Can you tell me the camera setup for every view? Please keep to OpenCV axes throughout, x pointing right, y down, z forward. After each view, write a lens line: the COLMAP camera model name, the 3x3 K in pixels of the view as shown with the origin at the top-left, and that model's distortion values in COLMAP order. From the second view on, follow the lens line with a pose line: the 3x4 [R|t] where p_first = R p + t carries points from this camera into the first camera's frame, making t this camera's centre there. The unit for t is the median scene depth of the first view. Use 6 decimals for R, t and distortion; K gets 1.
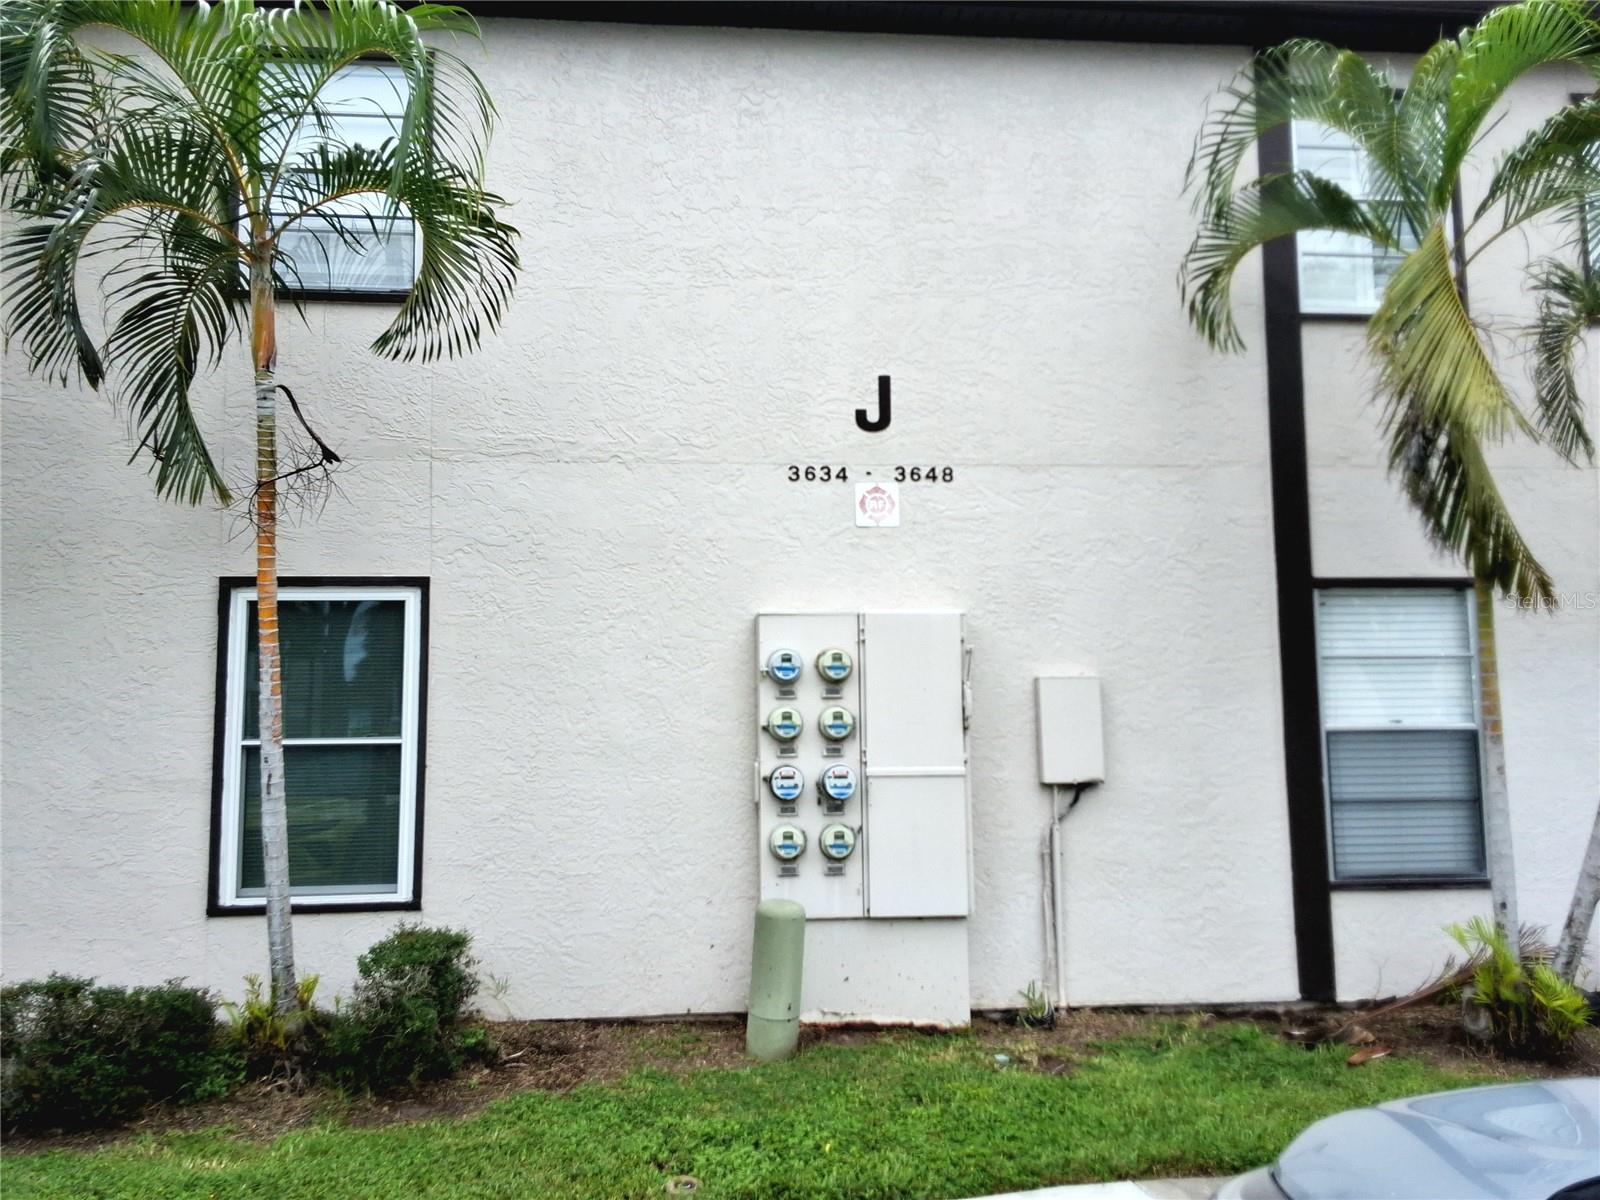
lens RADIAL K [[1297.3, 0, 792.9], [0, 1297.3, 595.3], [0, 0, 1]] dist [0.137592, -0.169132]
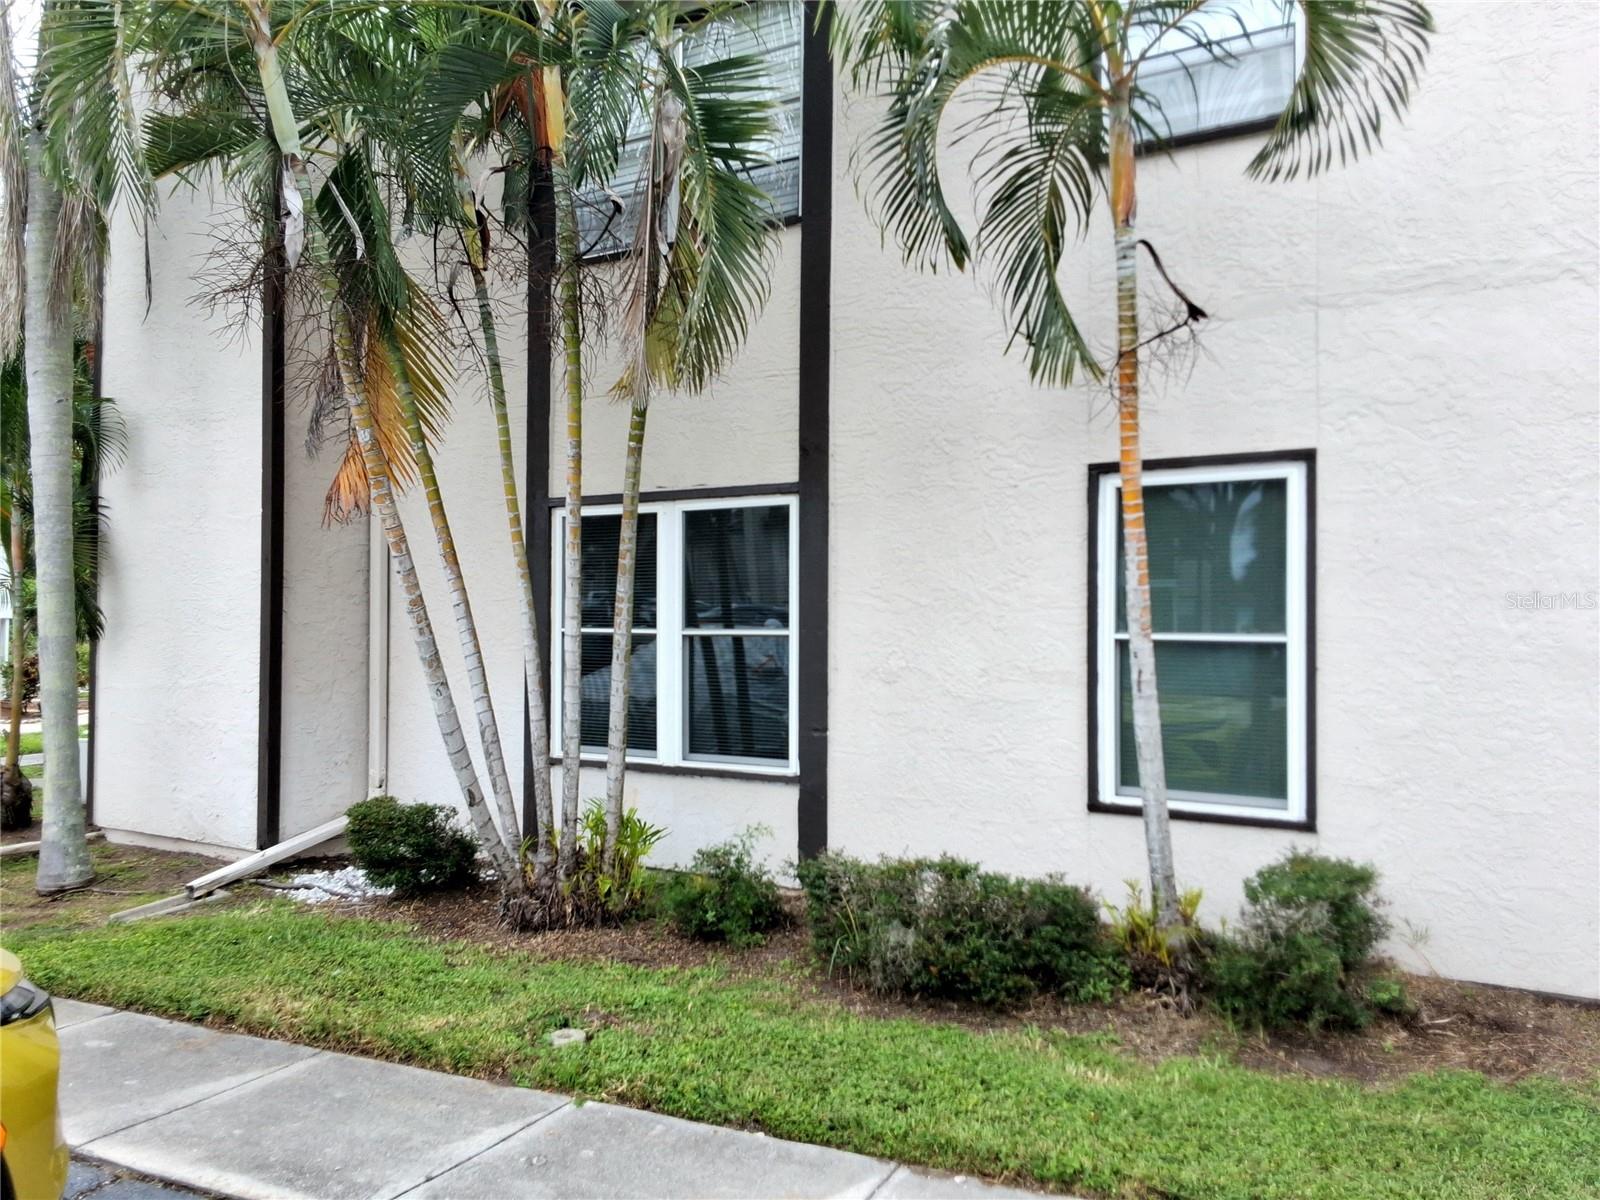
lens RADIAL K [[1280.4, 0, 785.9], [0, 1280.4, 601.0], [0, 0, 1]] dist [0.094050, -0.145030]
pose [[0.787388, 0.003792, -0.616446, -0.035497], [0.045730, 0.996867, 0.064543, 0.017716], [0.614759, -0.079011, 0.784747, 0.143943]]
